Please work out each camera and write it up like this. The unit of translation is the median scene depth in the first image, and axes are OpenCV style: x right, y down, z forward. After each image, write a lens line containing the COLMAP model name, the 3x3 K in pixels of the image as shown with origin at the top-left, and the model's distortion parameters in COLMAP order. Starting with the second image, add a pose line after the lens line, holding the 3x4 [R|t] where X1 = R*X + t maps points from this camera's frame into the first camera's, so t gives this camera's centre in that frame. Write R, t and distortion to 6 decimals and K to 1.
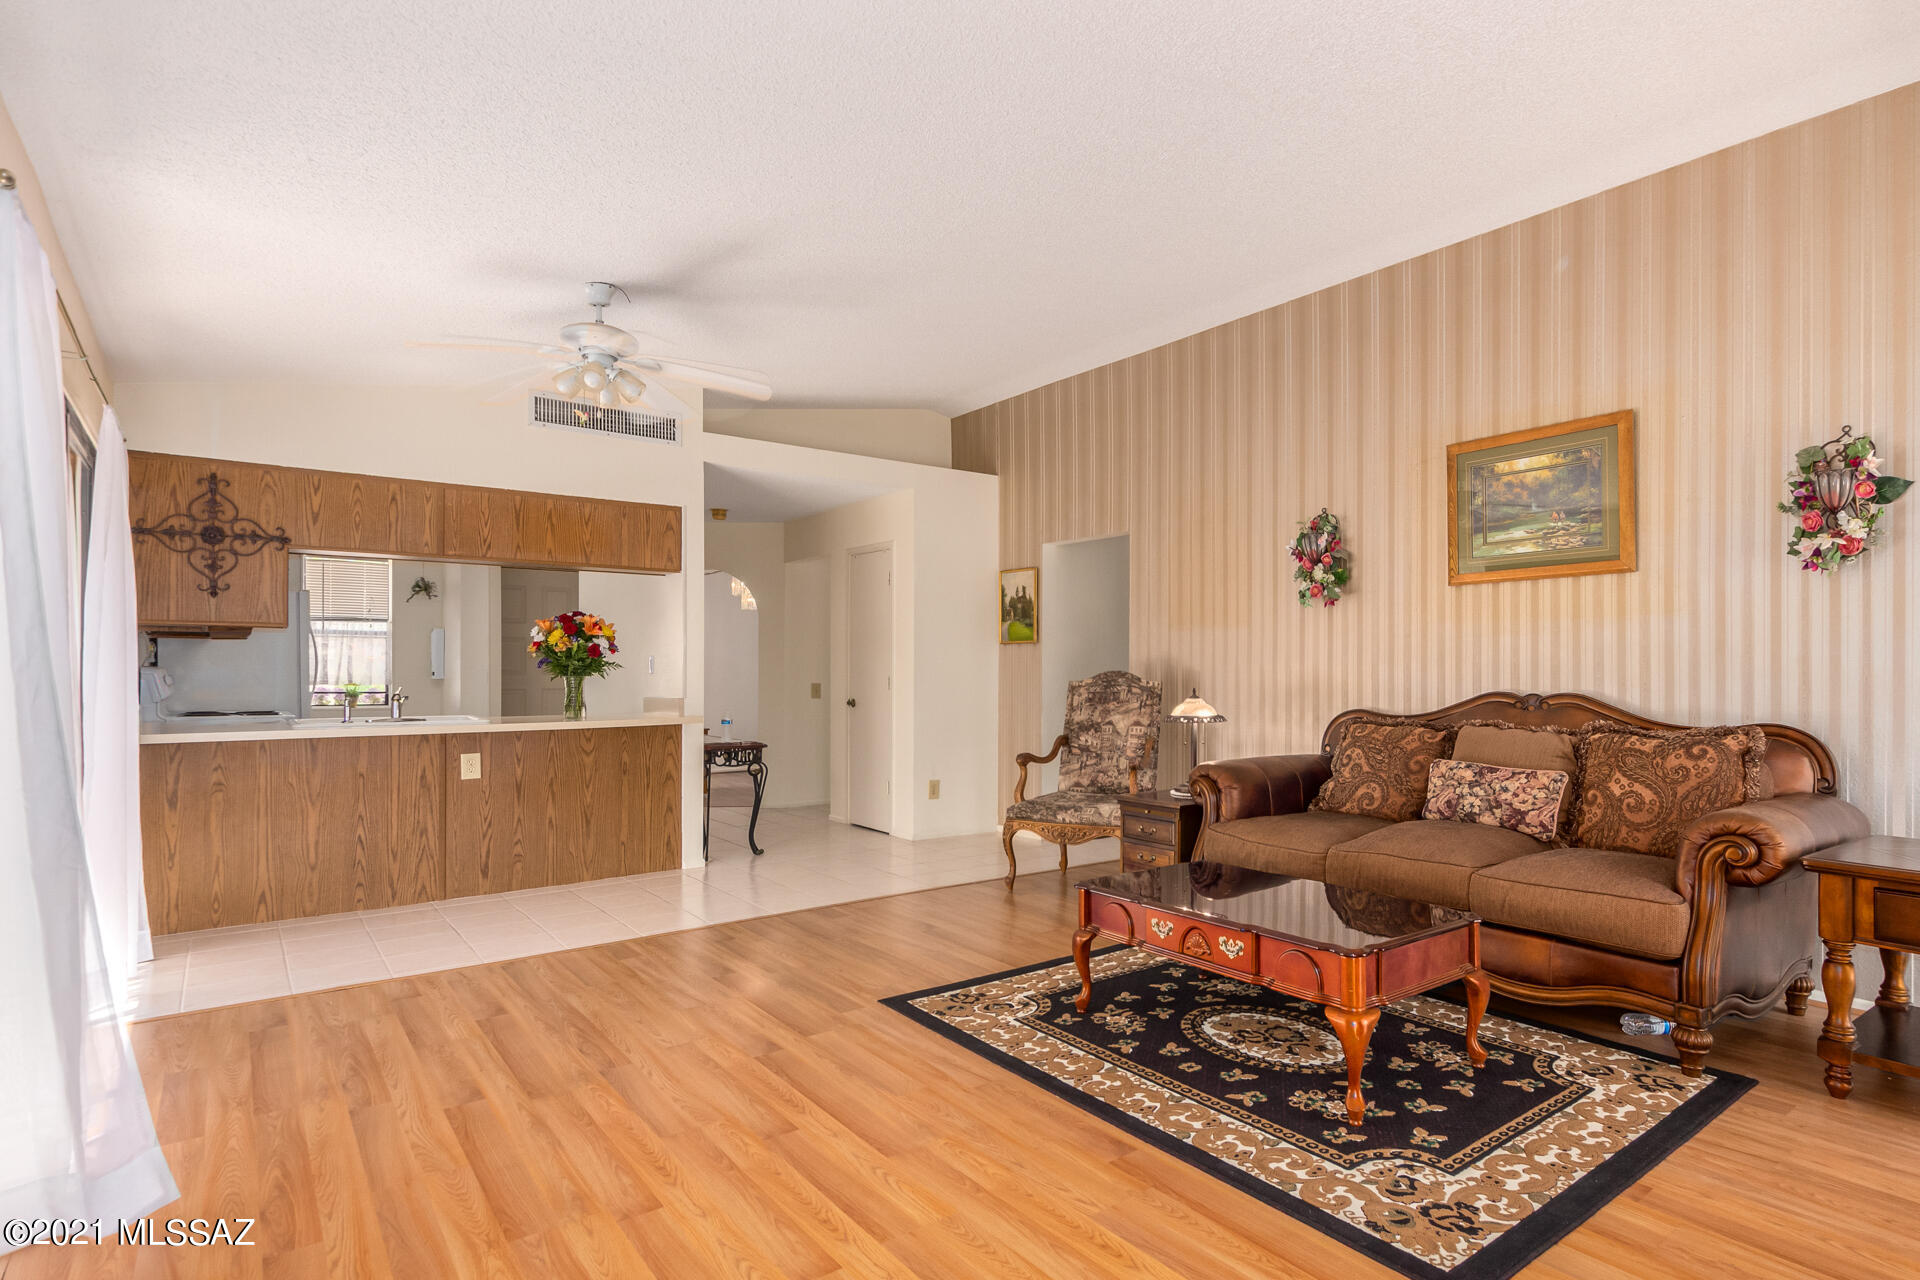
lens RADIAL K [[887.4, 0, 968.9], [0, 887.4, 658.5], [0, 0, 1]] dist [0.009369, -0.005116]
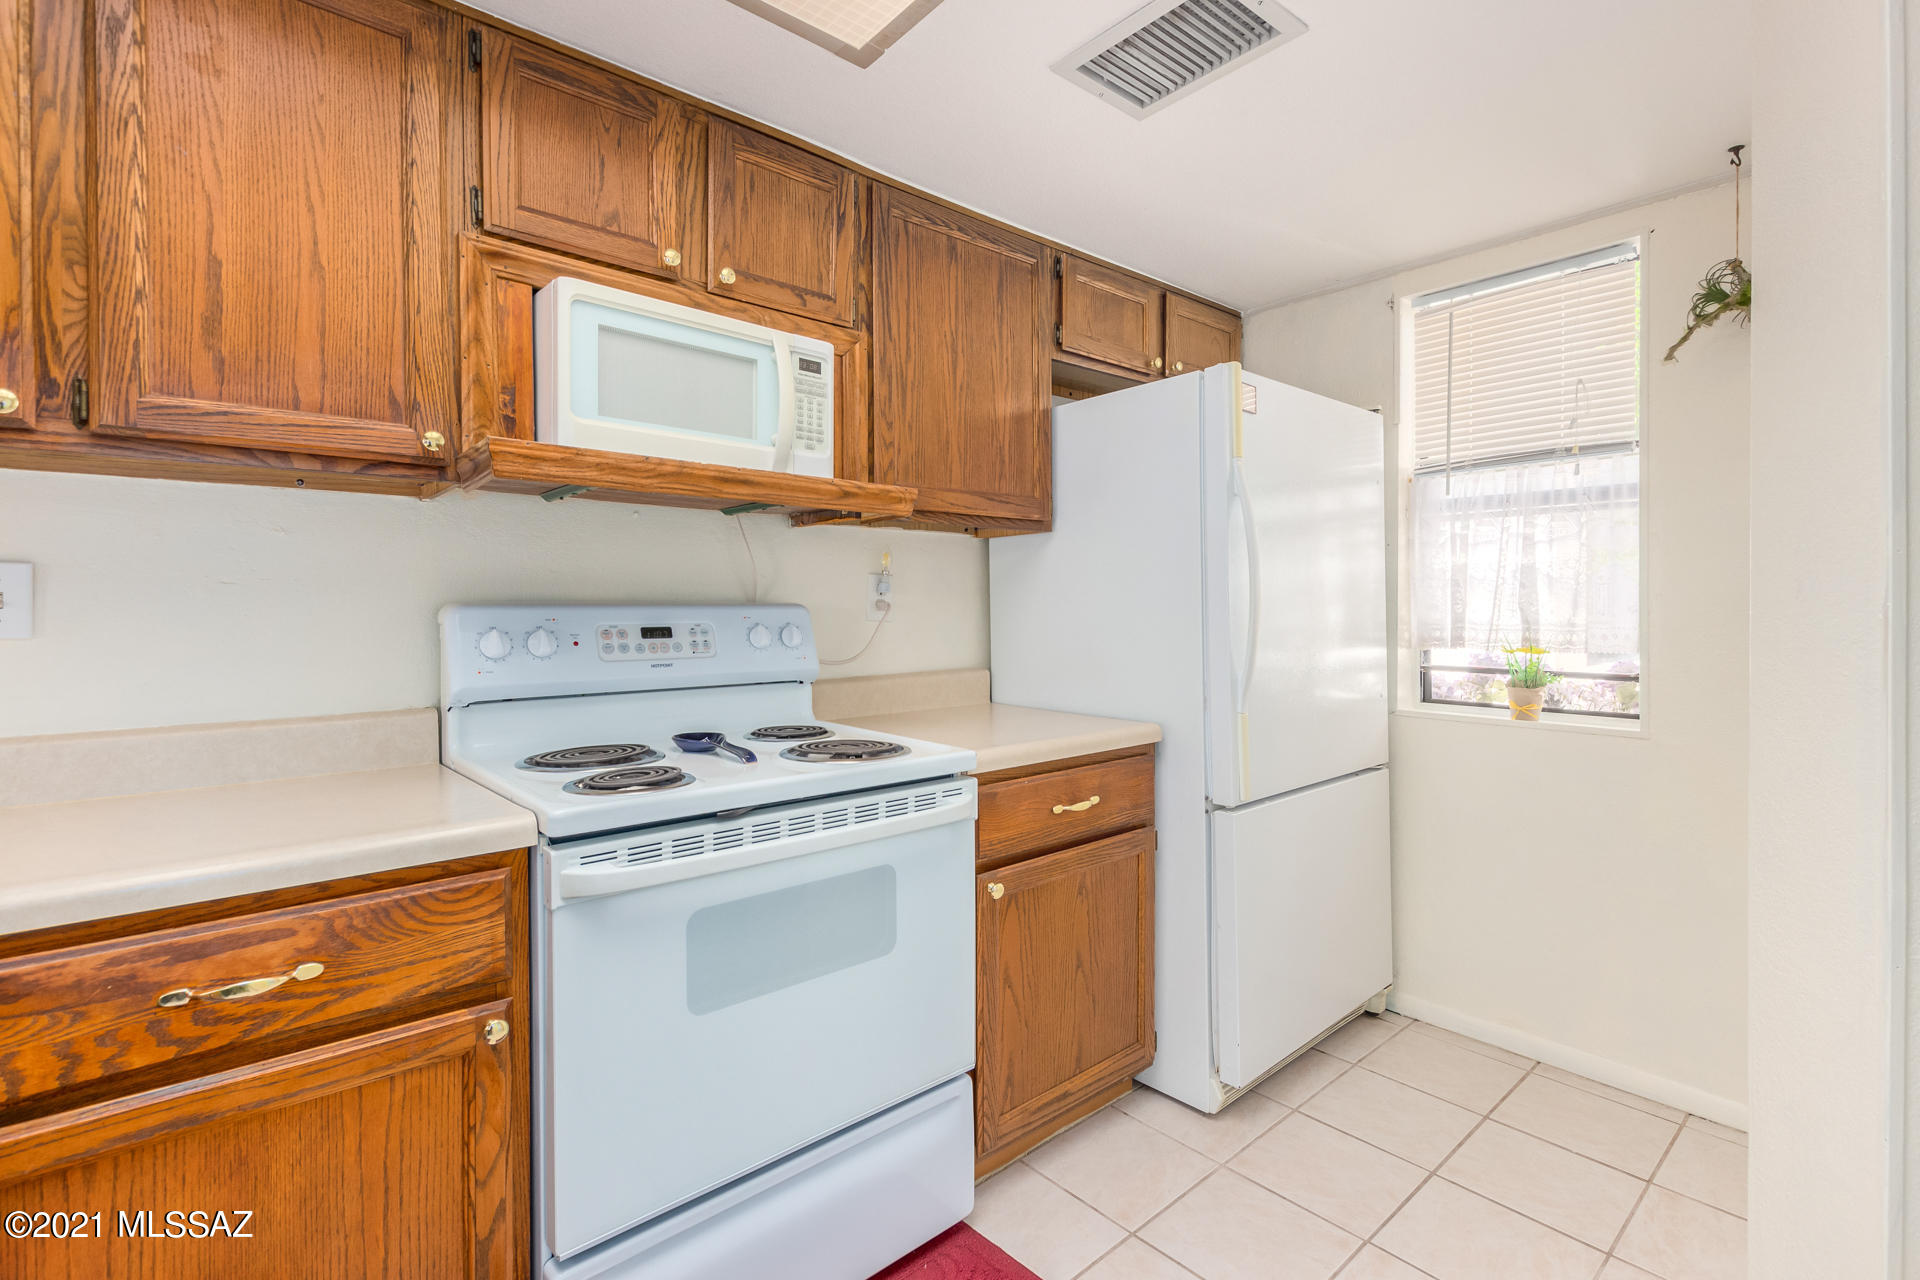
lens RADIAL K [[887.4, 0, 968.8], [0, 887.4, 619.9], [0, 0, 1]] dist [0.009369, -0.005116]
pose [[0.045597, 0.008501, -0.998924, -0.812309], [0.018480, 0.999785, 0.009351, 0.022817], [0.998789, -0.018887, 0.045430, 1.719664]]
